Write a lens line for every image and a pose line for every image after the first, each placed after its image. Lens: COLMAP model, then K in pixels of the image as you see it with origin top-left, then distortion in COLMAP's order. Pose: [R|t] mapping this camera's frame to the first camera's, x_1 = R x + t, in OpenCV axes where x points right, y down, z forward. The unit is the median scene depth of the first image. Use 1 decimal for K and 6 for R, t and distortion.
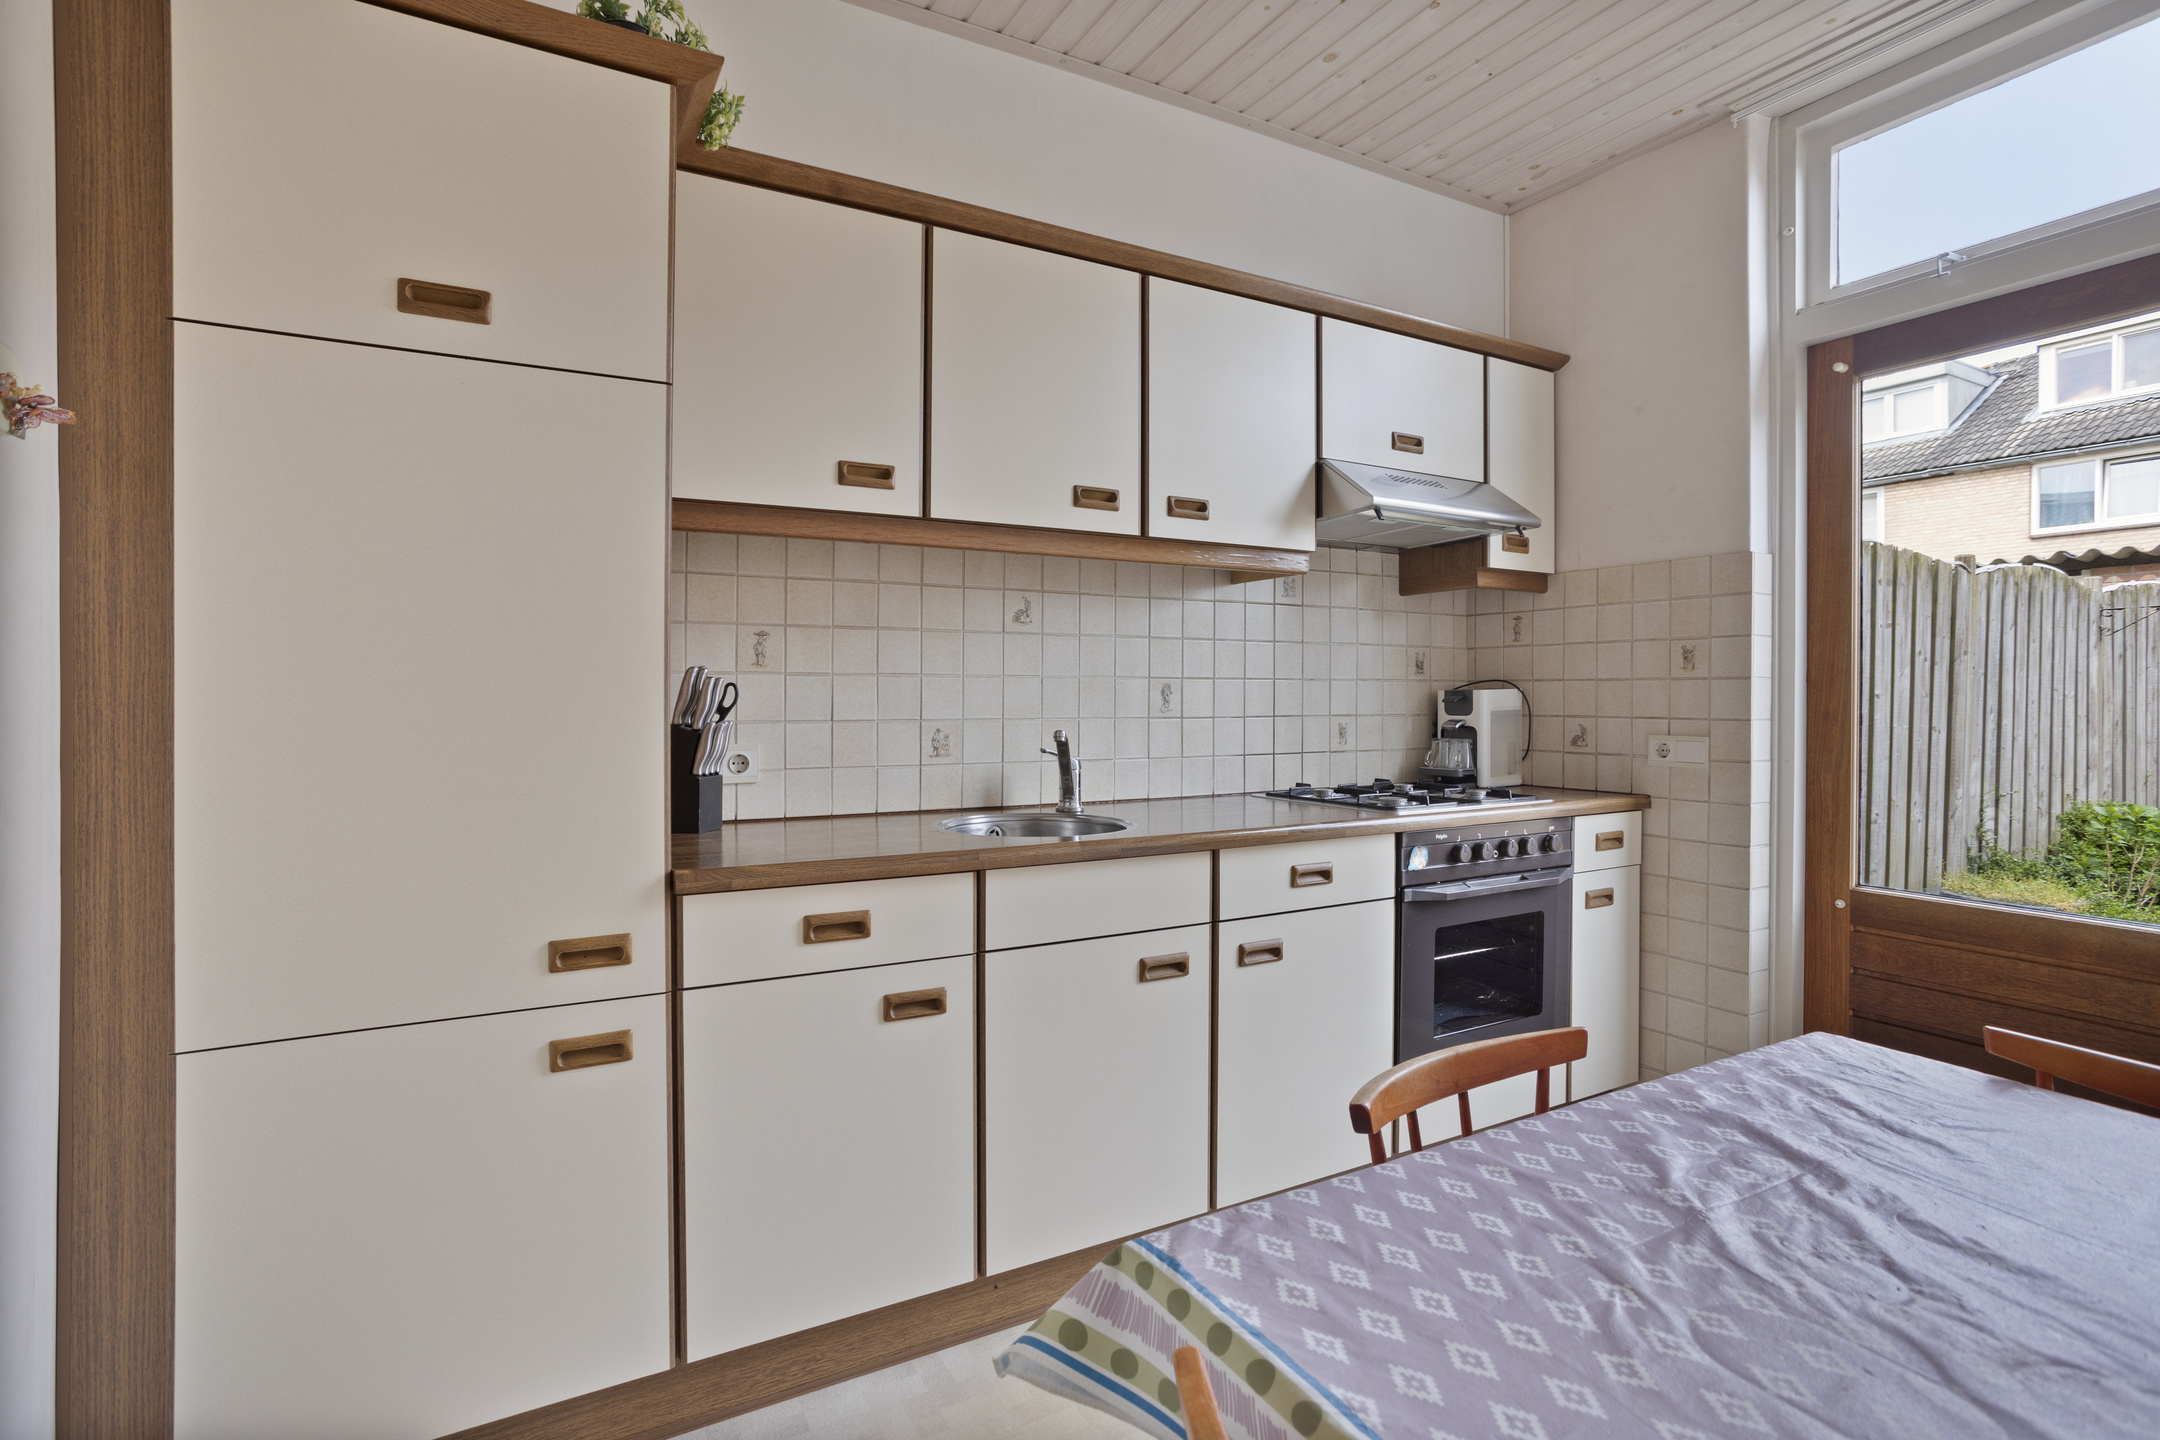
lens RADIAL K [[1035.4, 0, 1036.9], [0, 1035.4, 683.7], [0, 0, 1]] dist [-0.043244, 0.032573]
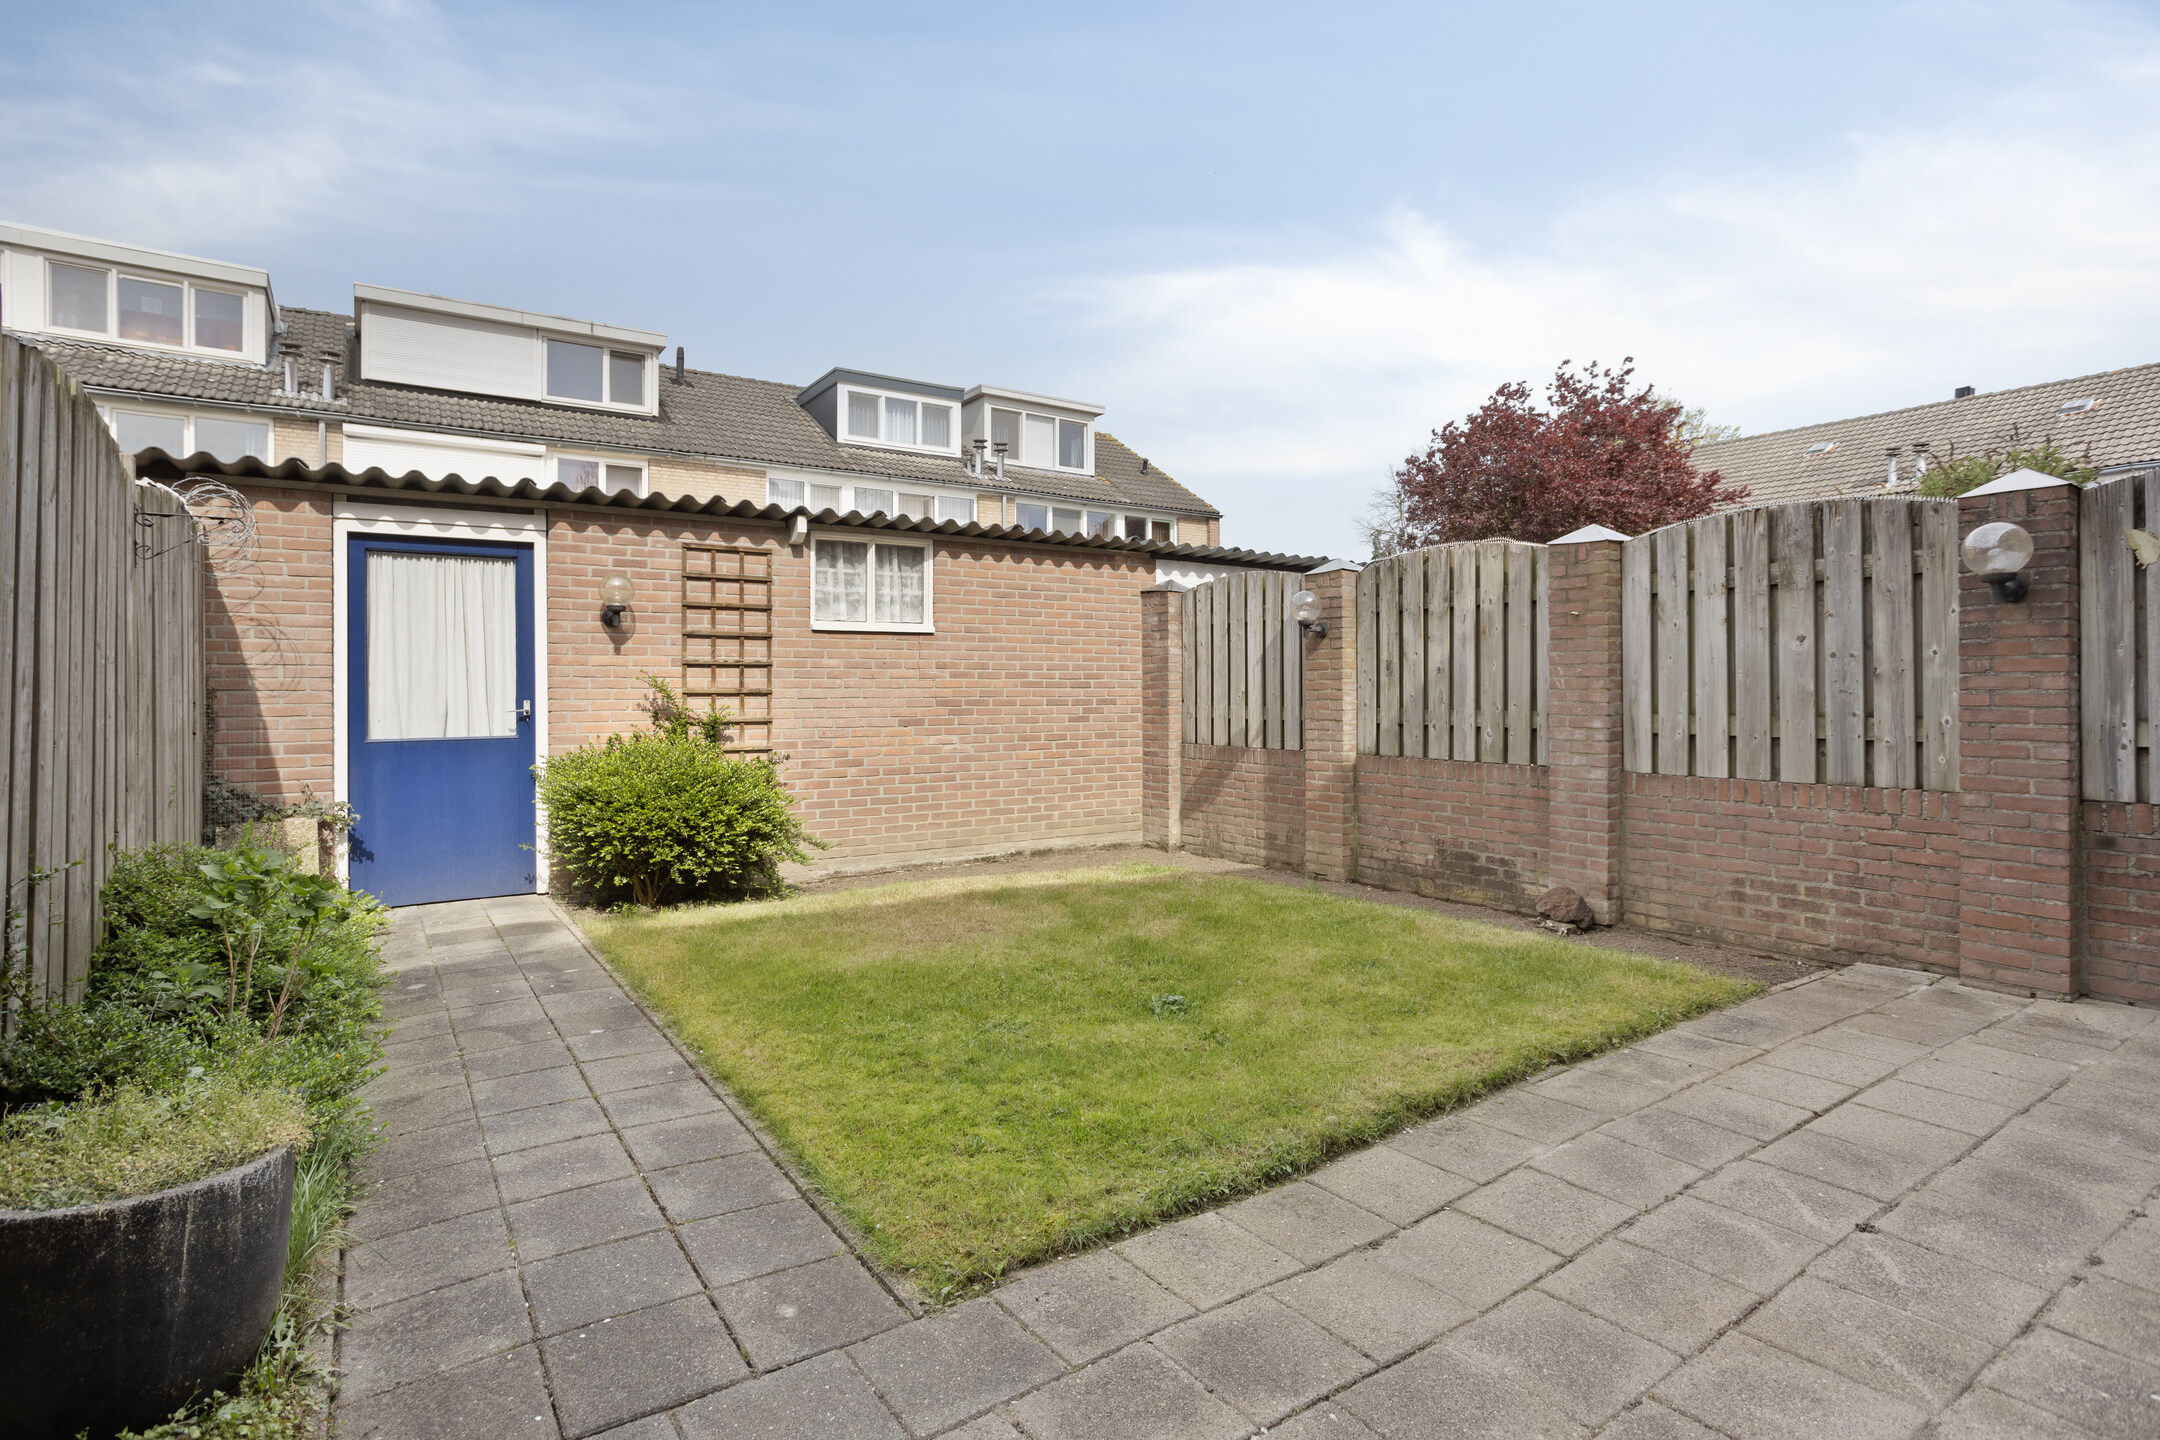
lens RADIAL K [[1074.6, 0, 1063.1], [0, 1074.6, 687.5], [0, 0, 1]] dist [-0.065347, 0.047308]
pose [[-0.091429, 0.001520, 0.995810, 0.890737], [-0.006006, 0.999980, -0.002078, 0.052692], [-0.995793, -0.006170, -0.091418, 1.184968]]
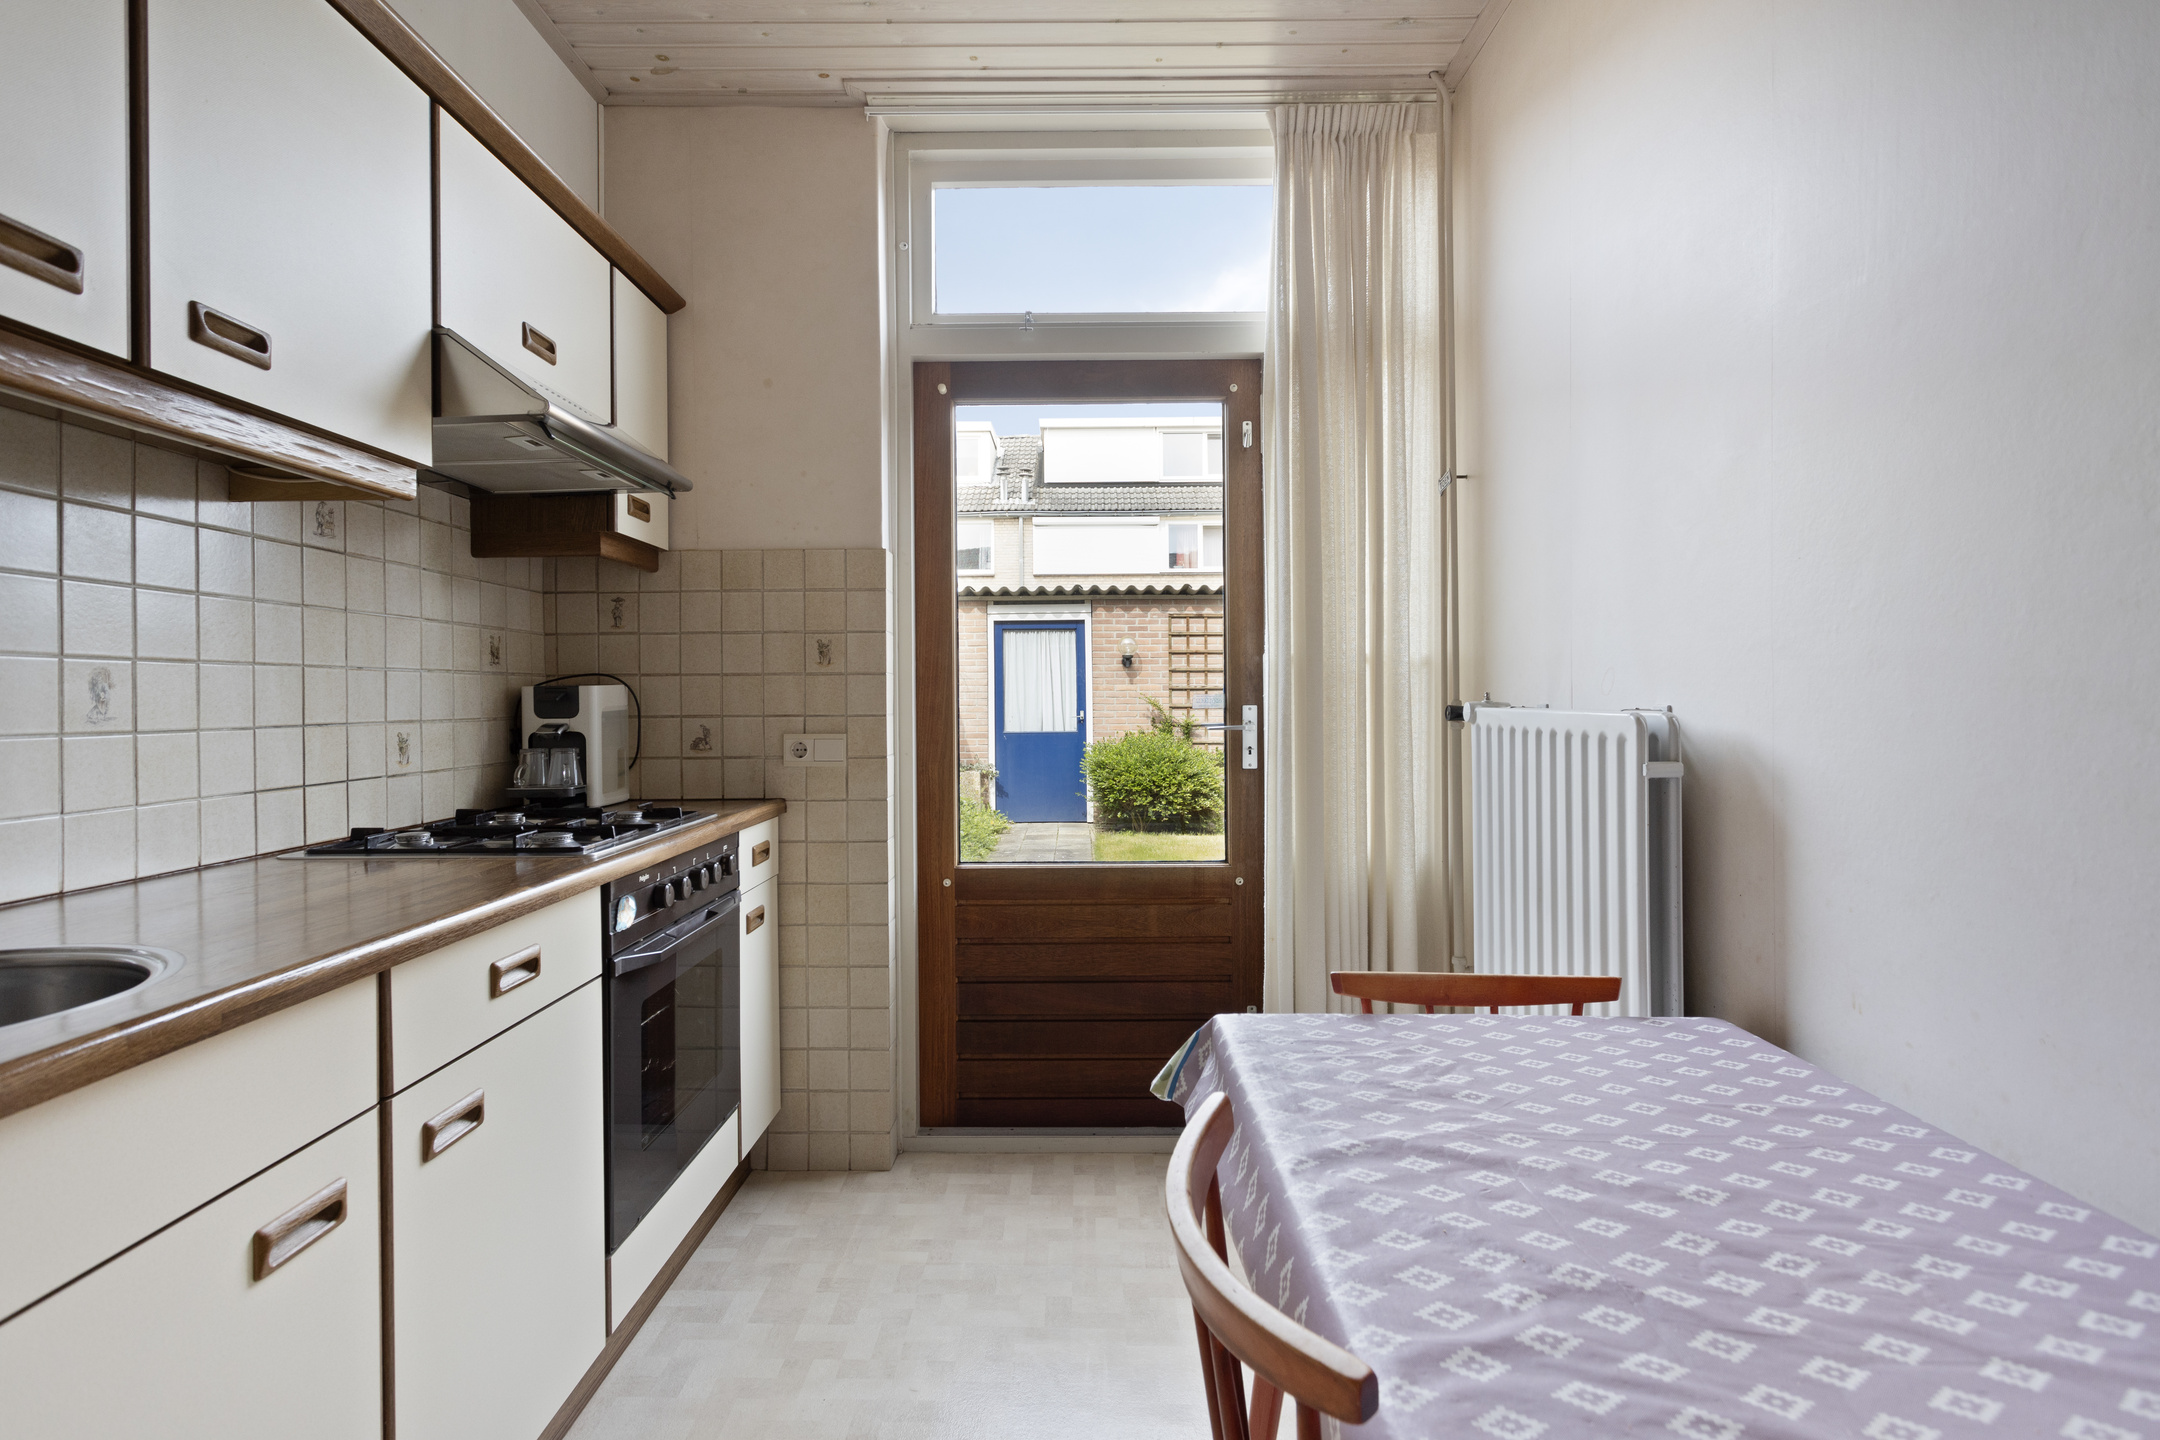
lens RADIAL K [[1032.0, 0, 1075.2], [0, 1032.0, 700.1], [0, 0, 1]] dist [0.002350, 0.000664]
pose [[0.480471, -0.005890, 0.876991, -0.100447], [-0.003489, 0.999957, 0.008627, 0.010049], [-0.877003, -0.007205, 0.480430, 0.319451]]
